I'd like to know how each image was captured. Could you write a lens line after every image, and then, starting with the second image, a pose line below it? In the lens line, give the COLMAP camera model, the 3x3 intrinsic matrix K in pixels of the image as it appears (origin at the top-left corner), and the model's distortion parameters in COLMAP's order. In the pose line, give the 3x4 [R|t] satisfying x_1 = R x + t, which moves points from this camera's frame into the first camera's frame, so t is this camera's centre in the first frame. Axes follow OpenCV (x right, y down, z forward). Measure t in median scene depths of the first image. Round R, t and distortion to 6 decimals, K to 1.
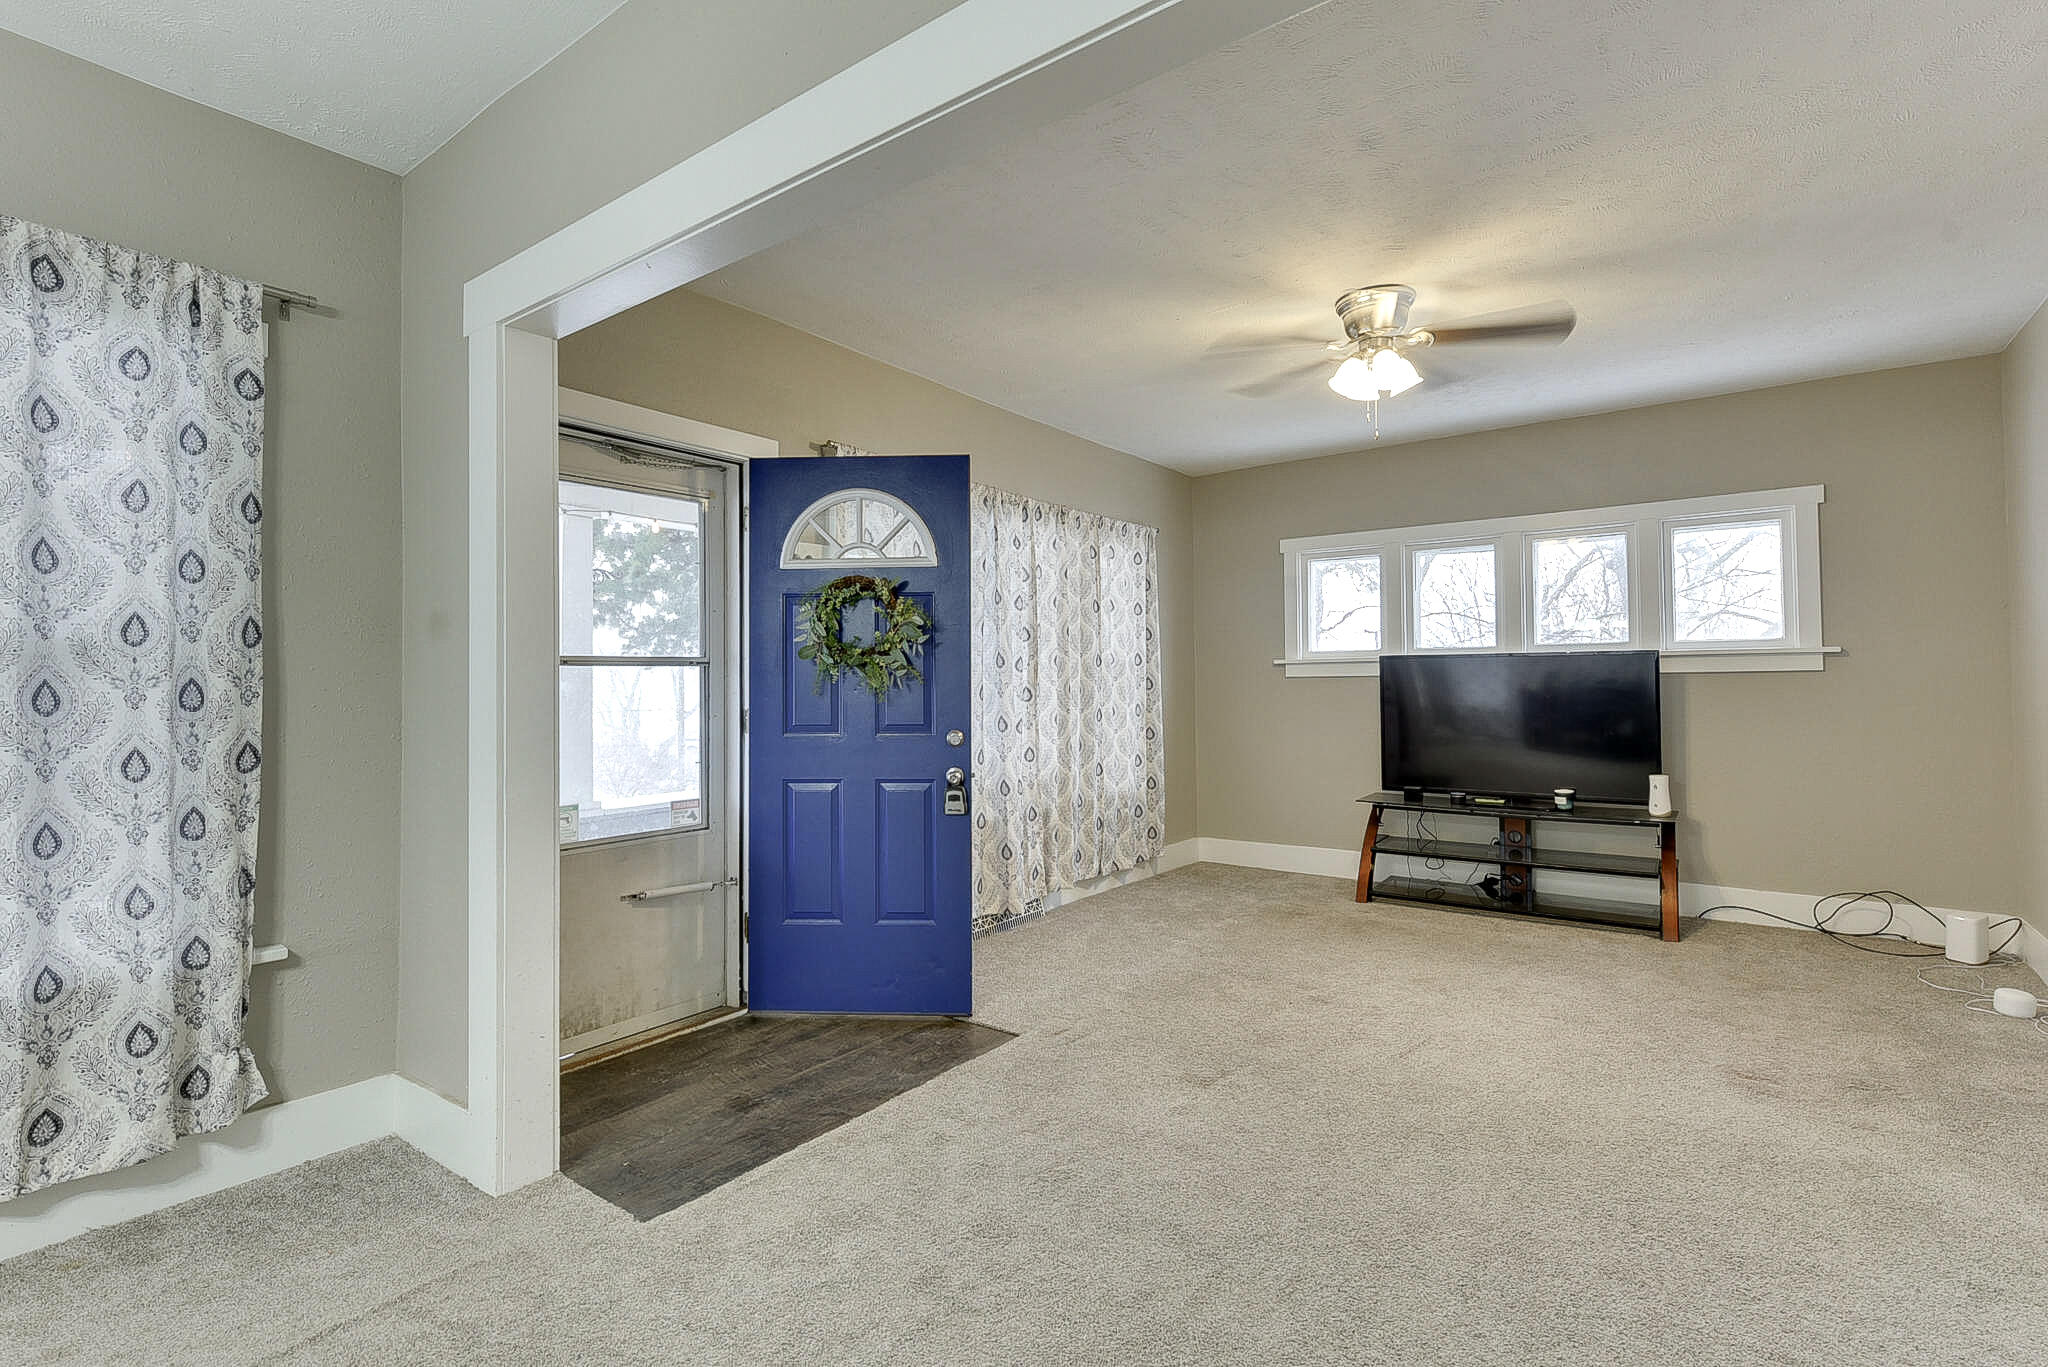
lens RADIAL K [[947.5, 0, 1029.8], [0, 947.5, 664.0], [0, 0, 1]] dist [0.002874, -0.001153]
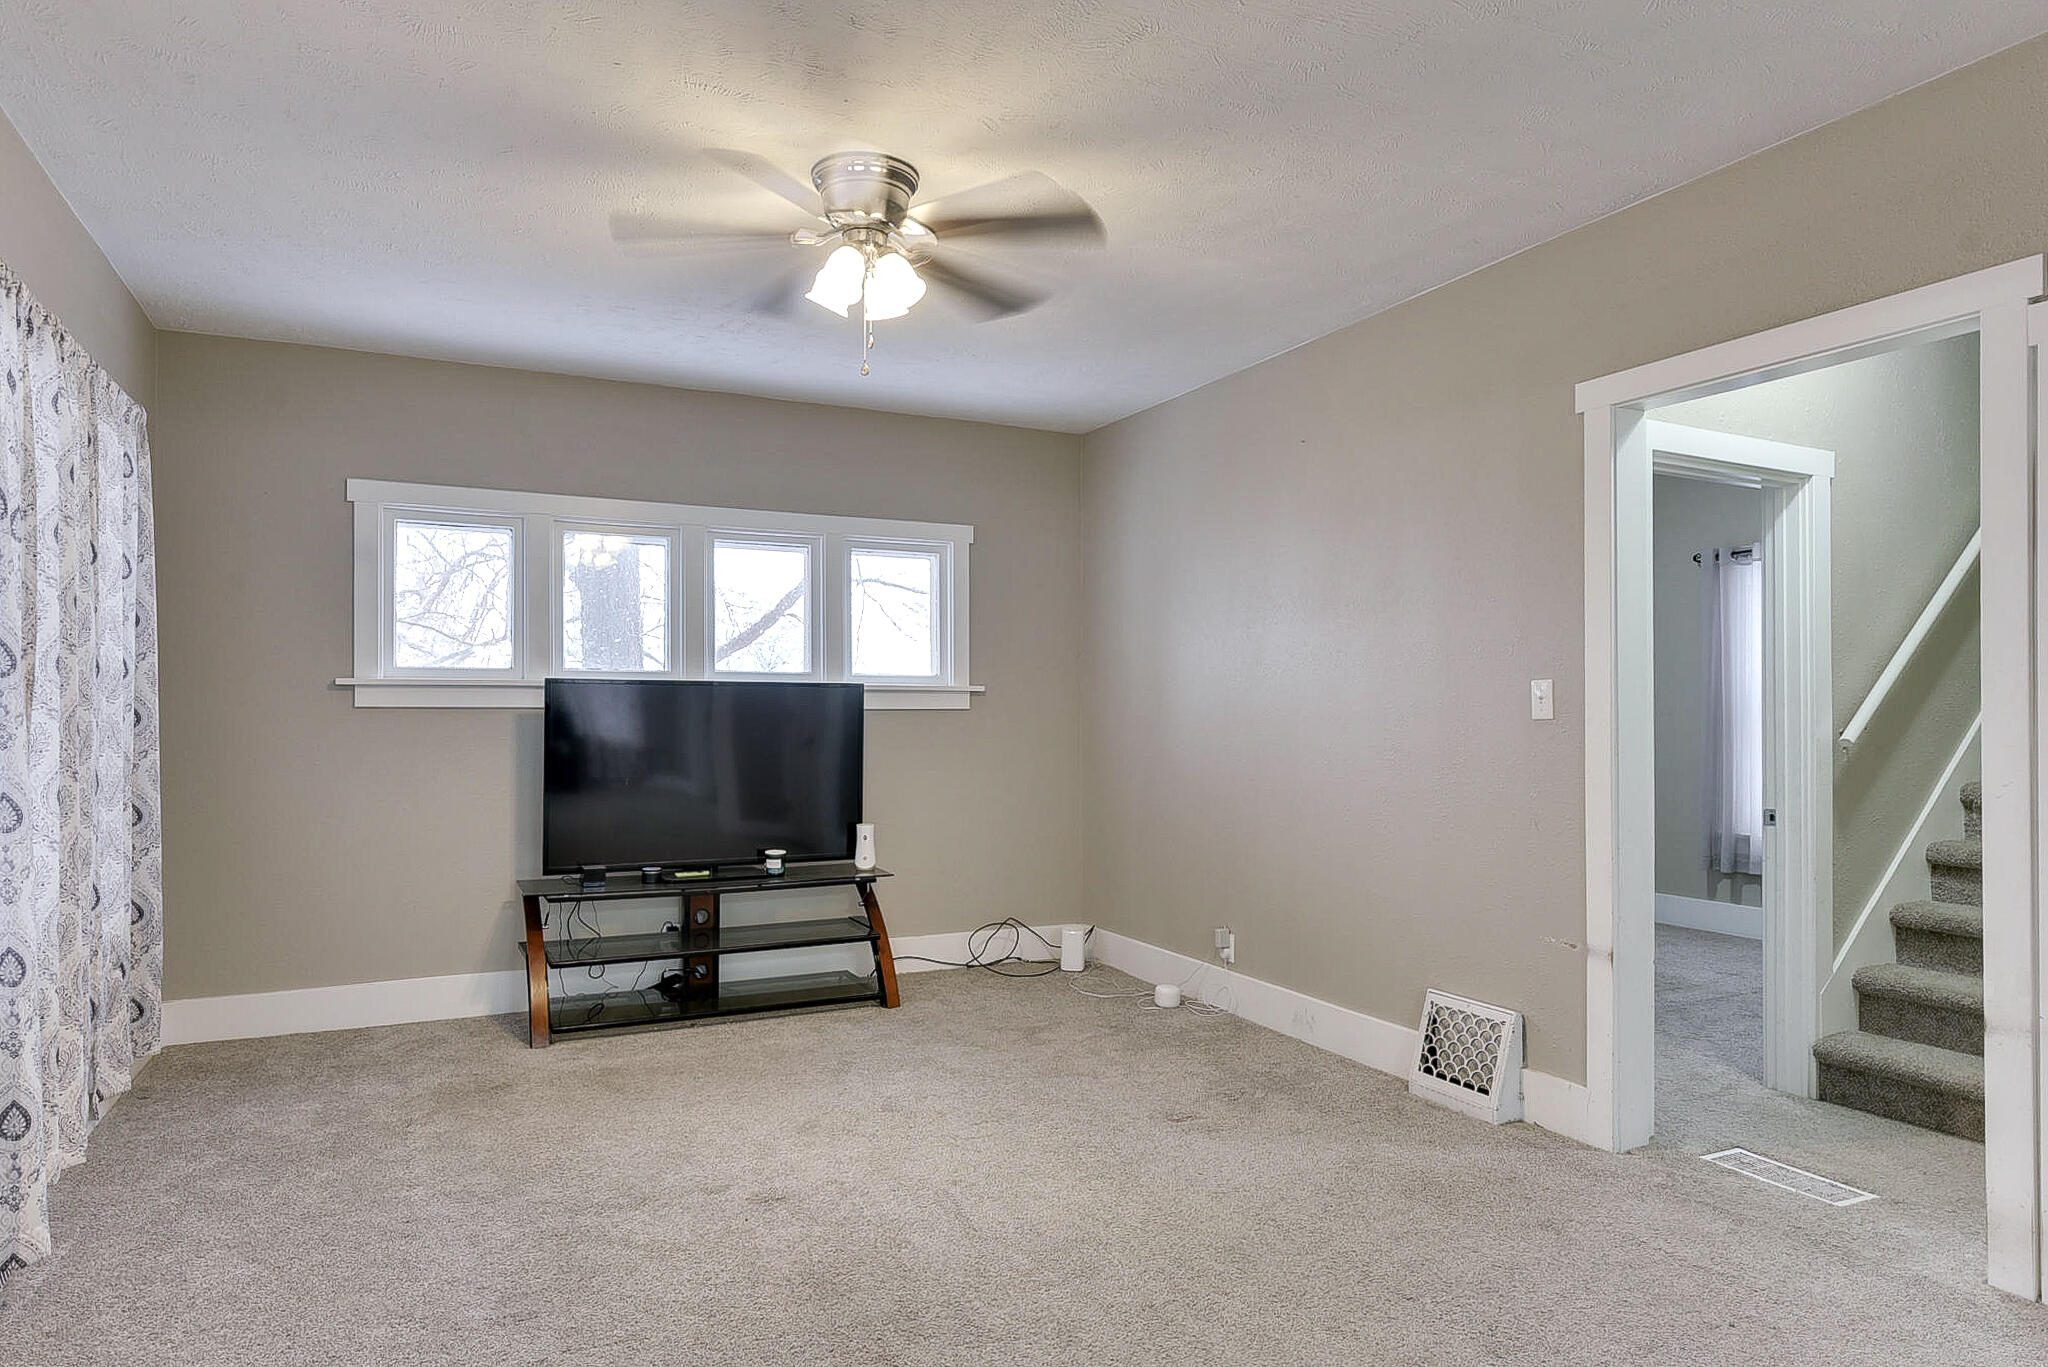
lens RADIAL K [[1201.3, 0, 1028.3], [0, 1201.3, 703.1], [0, 0, 1]] dist [0.008243, -0.000453]
pose [[0.474730, 0.017792, 0.879951, -0.259892], [-0.025032, 0.999664, -0.006709, 0.007273], [-0.879775, -0.018842, 0.475016, 0.331302]]
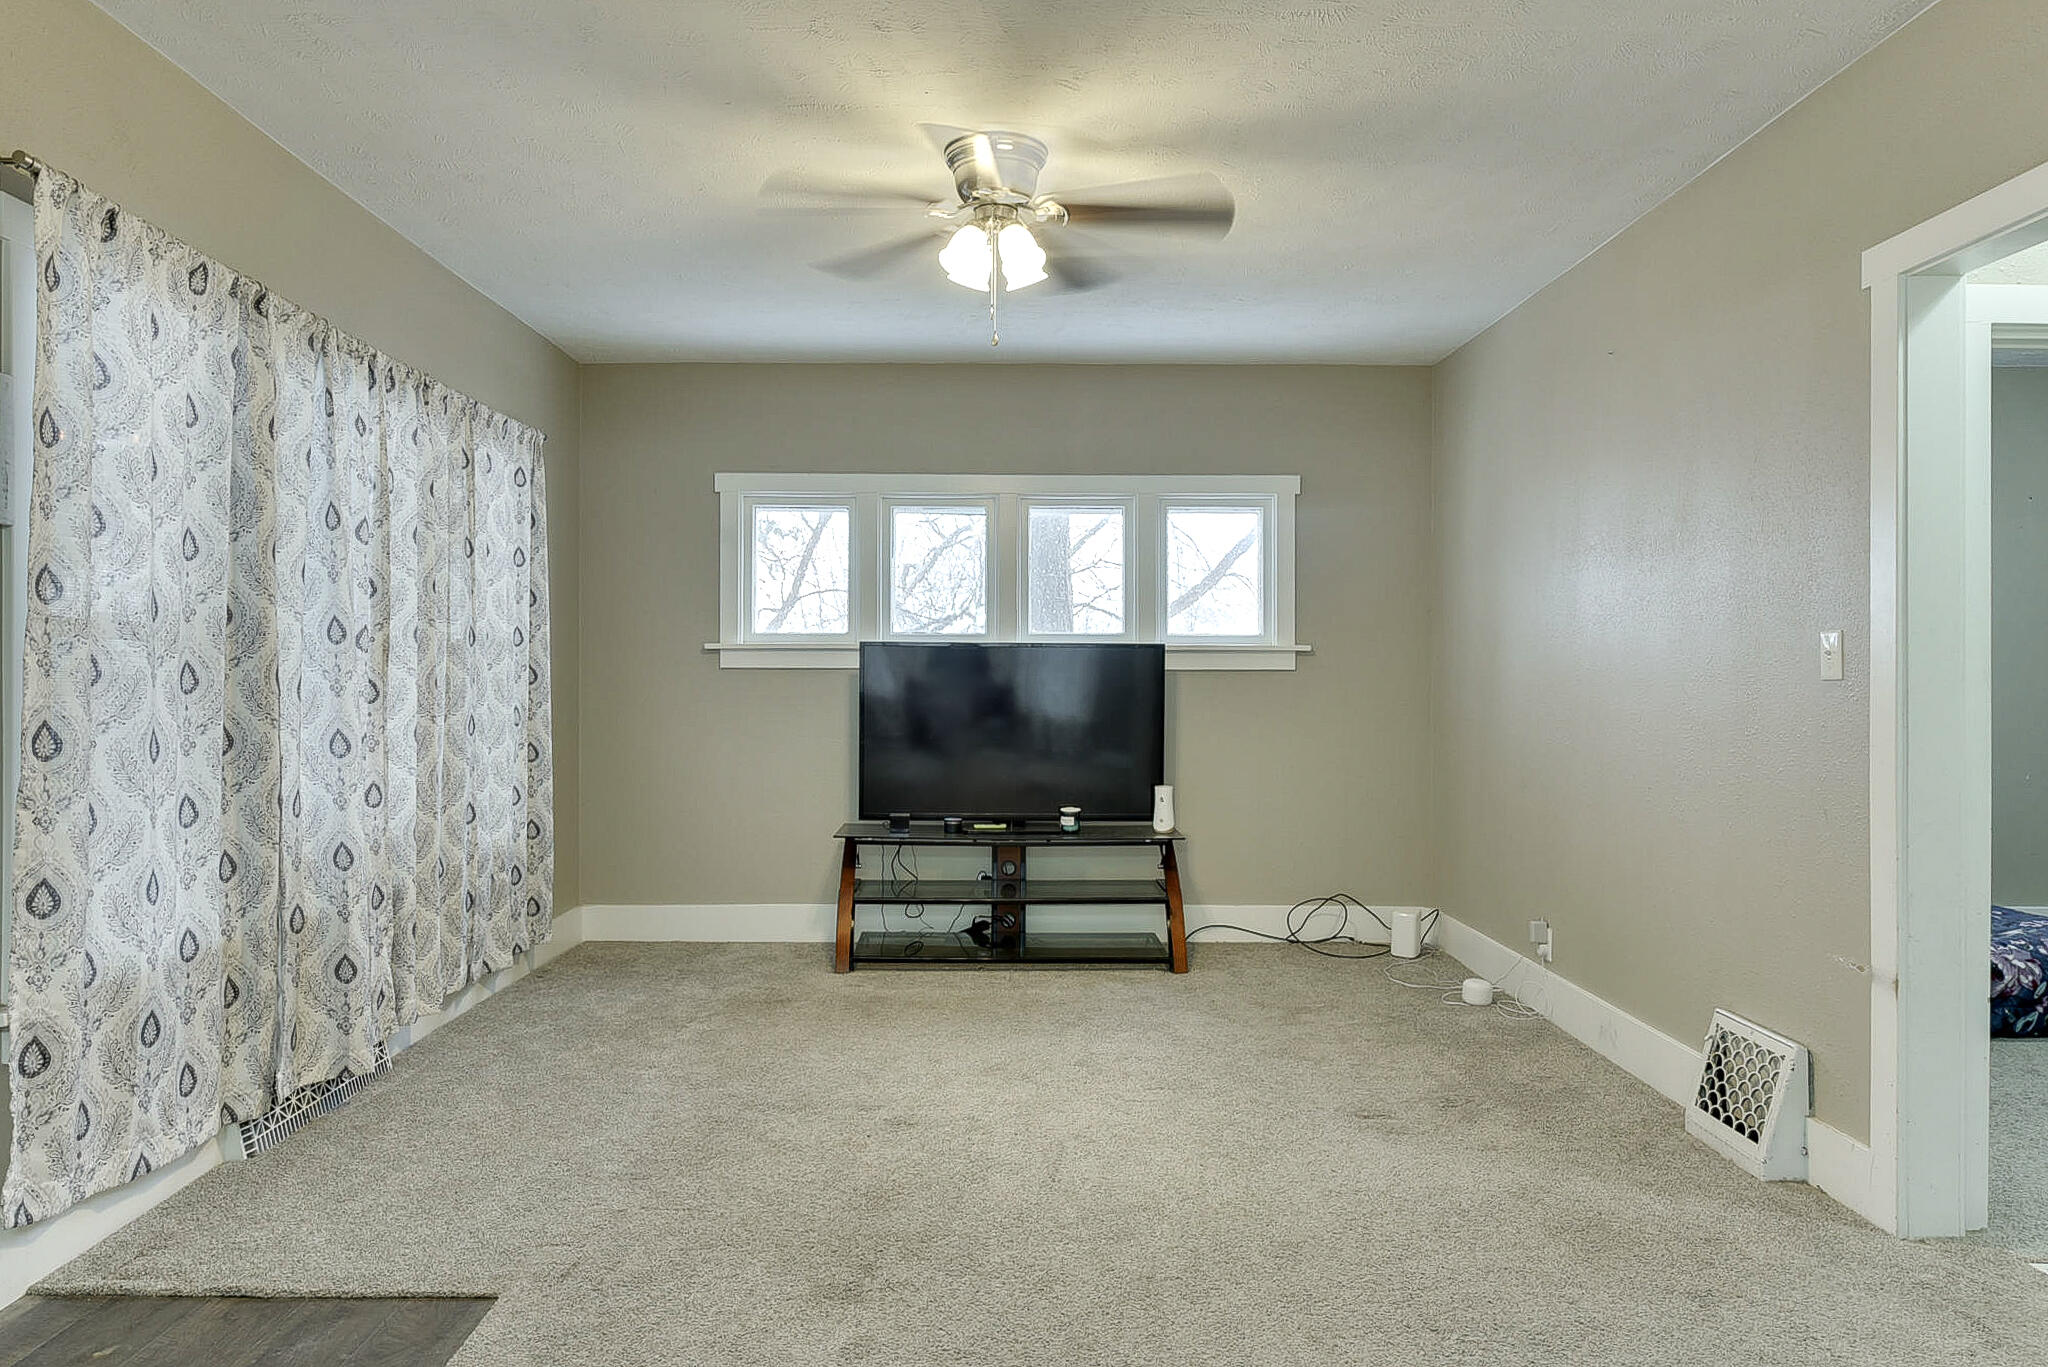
lens RADIAL K [[1253.8, 0, 1023.9], [0, 1253.8, 674.4], [0, 0, 1]] dist [0.008290, -0.002017]
pose [[0.802283, 0.012752, 0.596808, -0.137570], [-0.023520, 0.999671, 0.010258, 0.004664], [-0.596480, -0.022266, 0.802319, 0.145330]]
